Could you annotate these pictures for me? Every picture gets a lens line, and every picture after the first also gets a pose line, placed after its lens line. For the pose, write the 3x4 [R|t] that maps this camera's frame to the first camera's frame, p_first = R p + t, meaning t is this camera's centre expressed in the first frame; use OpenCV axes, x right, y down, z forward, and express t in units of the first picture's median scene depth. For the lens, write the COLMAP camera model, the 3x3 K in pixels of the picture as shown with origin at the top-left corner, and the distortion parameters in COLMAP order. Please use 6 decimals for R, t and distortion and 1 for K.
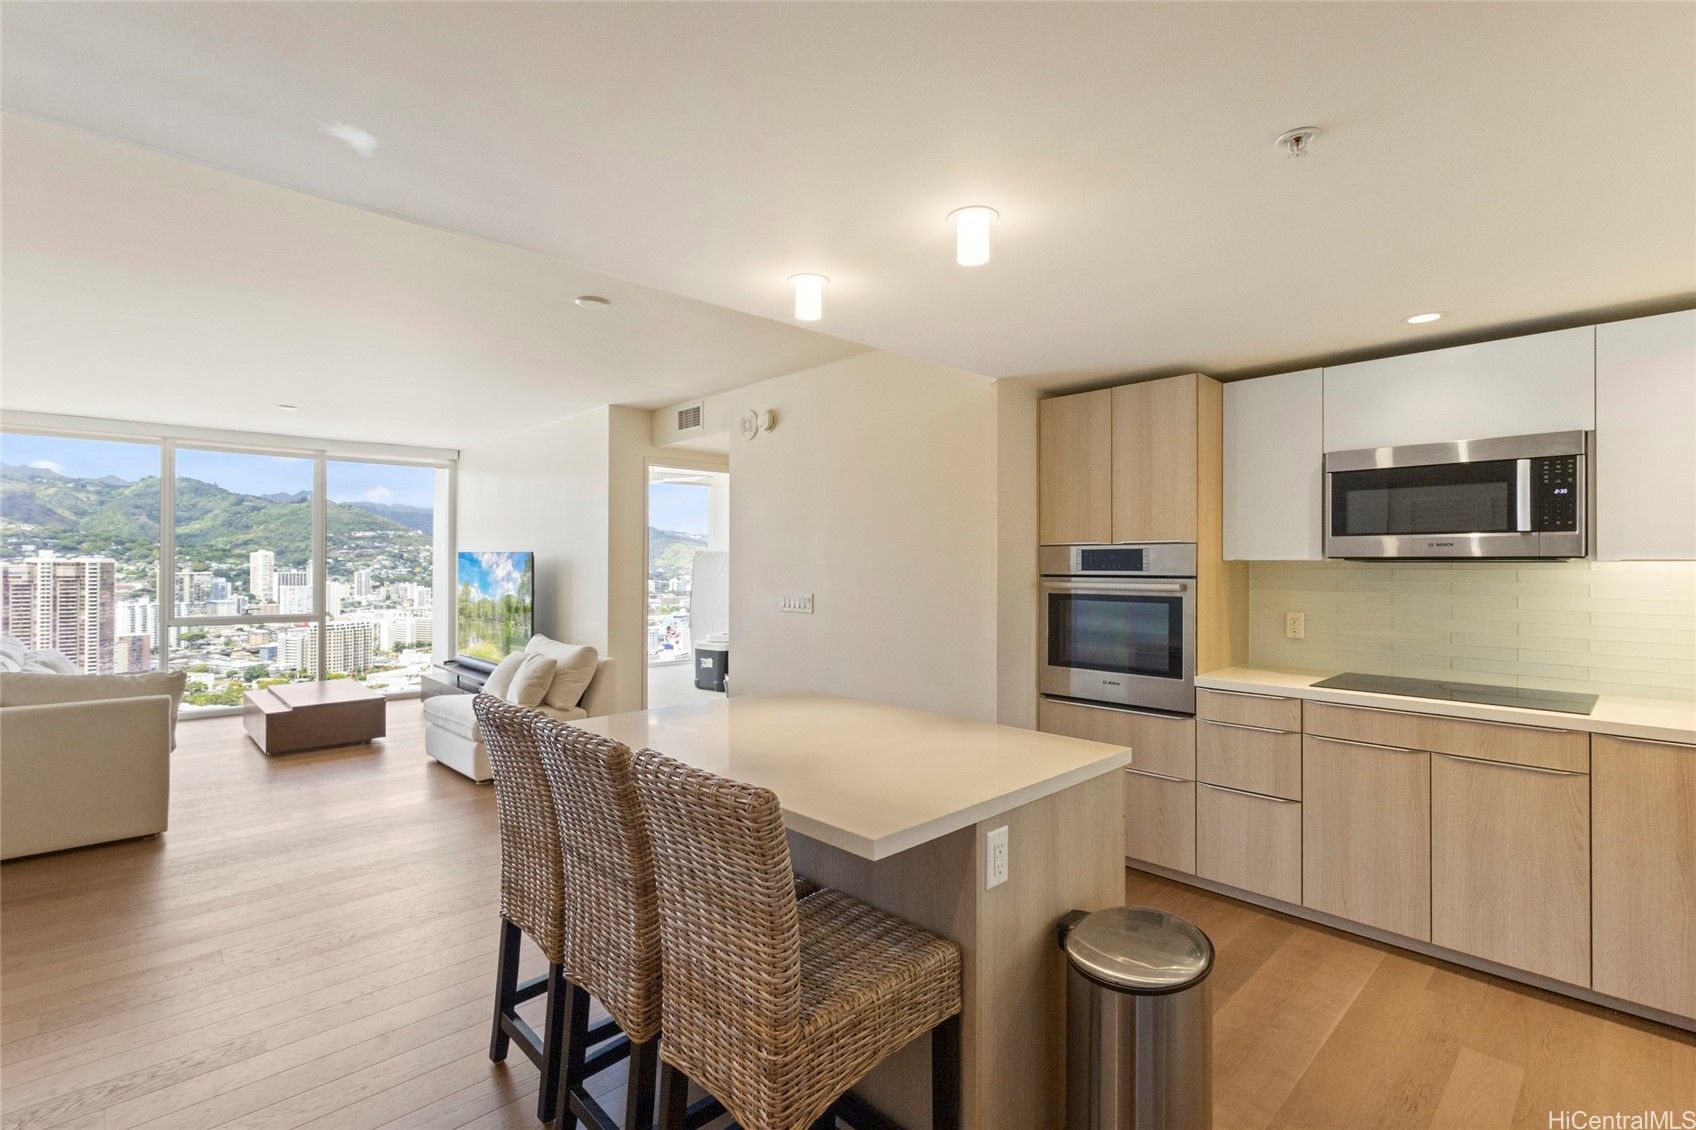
lens RADIAL K [[758.7, 0, 842.5], [0, 758.7, 569.8], [0, 0, 1]] dist [0.000113, -0.000329]
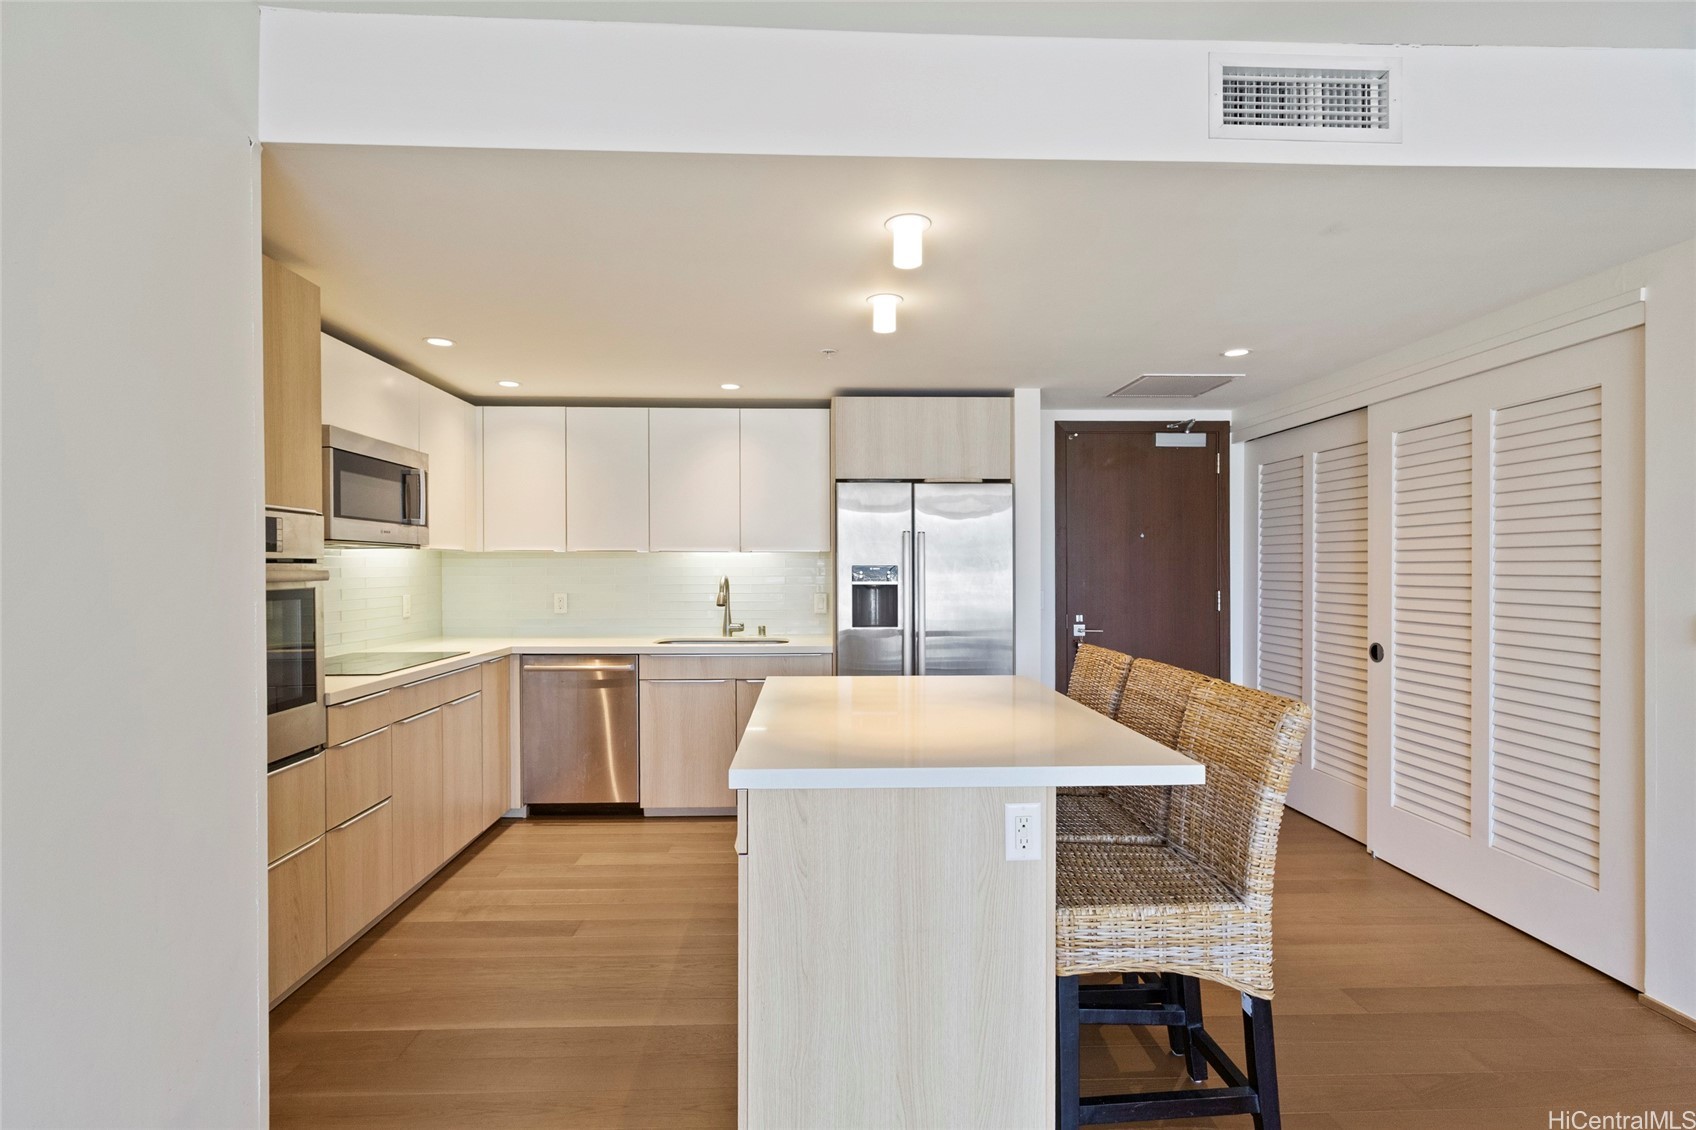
lens RADIAL K [[787.0, 0, 851.7], [0, 787.0, 570.6], [0, 0, 1]] dist [-0.000705, -0.000146]
pose [[-0.755817, -0.004662, 0.654767, -0.059855], [0.004199, 0.999920, 0.011968, 0.001742], [-0.654770, 0.011795, -0.755736, 0.170283]]
